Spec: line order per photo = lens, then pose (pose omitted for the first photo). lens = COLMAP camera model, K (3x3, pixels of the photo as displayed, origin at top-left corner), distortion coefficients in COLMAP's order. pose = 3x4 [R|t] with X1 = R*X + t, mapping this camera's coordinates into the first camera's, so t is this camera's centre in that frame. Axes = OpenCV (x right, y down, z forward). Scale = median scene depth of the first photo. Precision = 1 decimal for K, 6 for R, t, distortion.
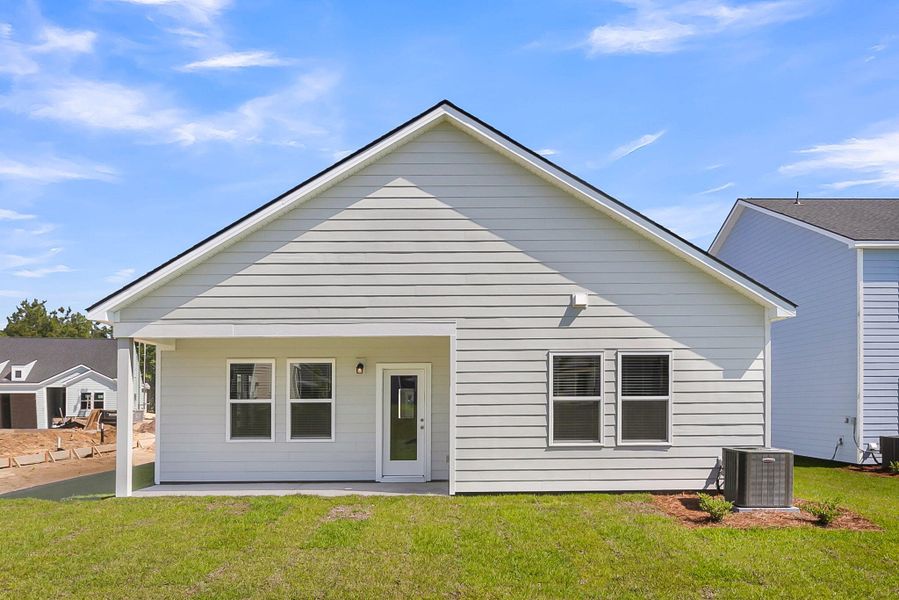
lens RADIAL K [[747.4, 0, 445.5], [0, 747.4, 315.3], [0, 0, 1]] dist [-0.012129, 0.011063]
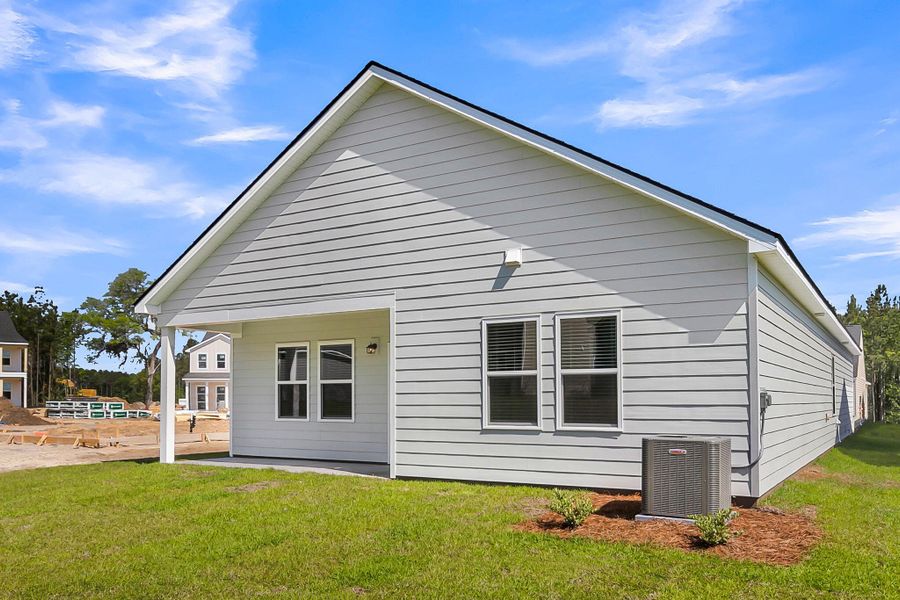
lens RADIAL K [[748.2, 0, 443.5], [0, 748.2, 303.0], [0, 0, 1]] dist [-0.012129, 0.011063]
pose [[0.843153, -0.065892, -0.533621, 0.562672], [0.059511, 0.997801, -0.029178, 0.051975], [0.534371, -0.007155, 0.845220, 0.243345]]
